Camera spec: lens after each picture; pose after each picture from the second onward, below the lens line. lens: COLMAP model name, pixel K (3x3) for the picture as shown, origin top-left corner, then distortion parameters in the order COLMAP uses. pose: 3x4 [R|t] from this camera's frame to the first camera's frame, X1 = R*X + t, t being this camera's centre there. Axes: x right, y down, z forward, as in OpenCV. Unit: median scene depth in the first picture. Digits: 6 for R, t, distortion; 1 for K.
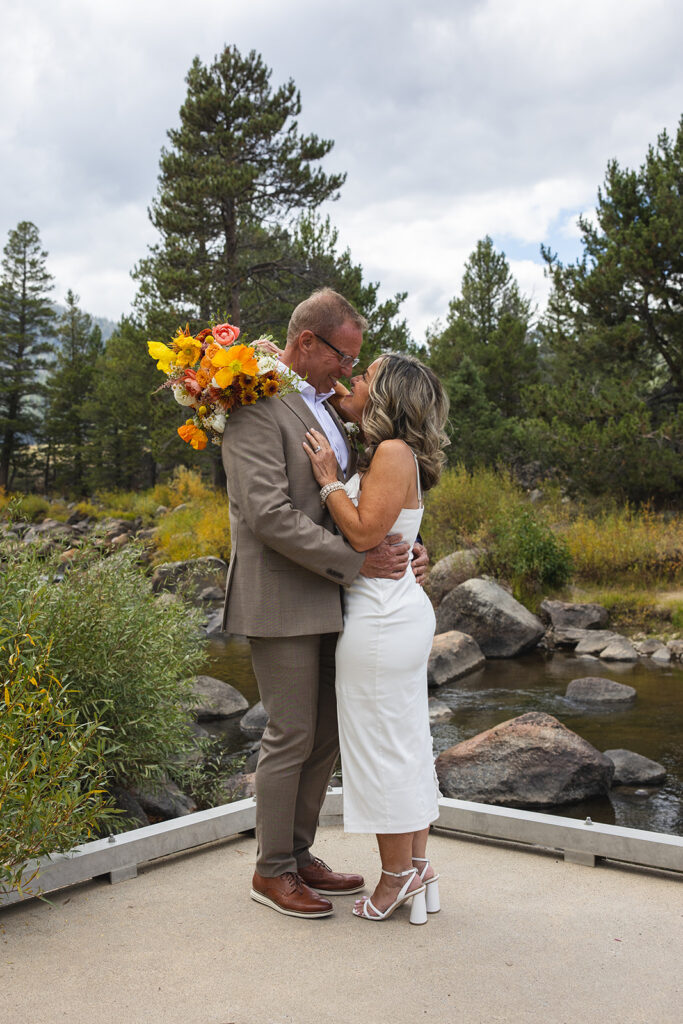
lens RADIAL K [[1113.6, 0, 335.0], [0, 1113.6, 534.7], [0, 0, 1]] dist [-0.004437, 0.000000]
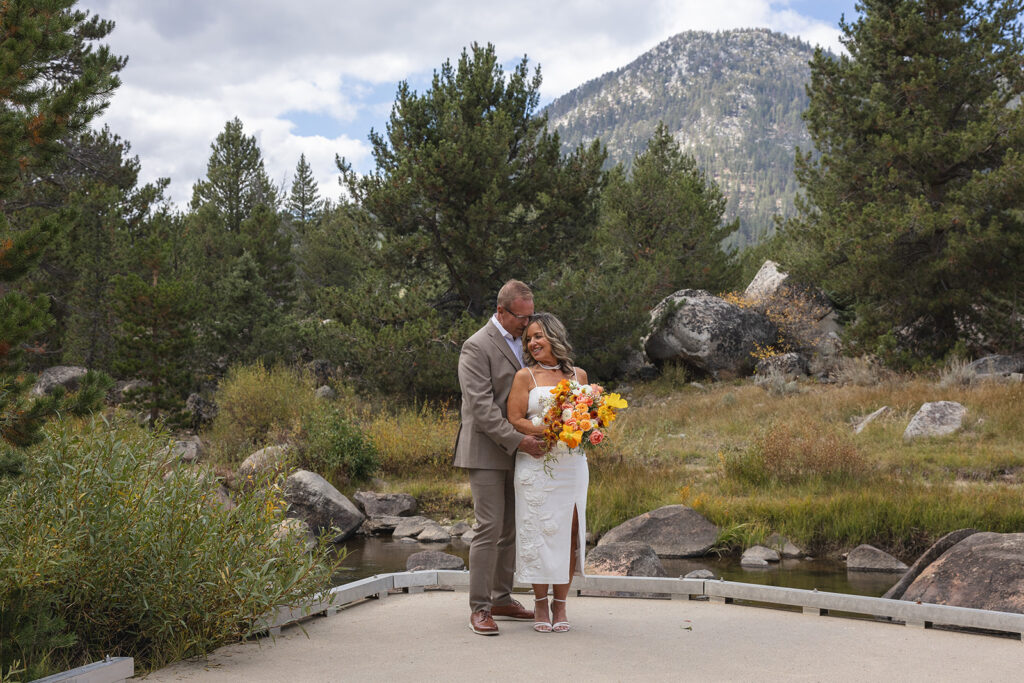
lens RADIAL K [[1368.1, 0, 514.9], [0, 1368.1, 340.6], [0, 0, 1]] dist [0.017762, 0.000000]
pose [[0.917029, 0.027345, 0.397881, -0.171818], [0.002424, 0.997246, -0.074123, 0.010144], [-0.398812, 0.068937, 0.914438, -0.235501]]
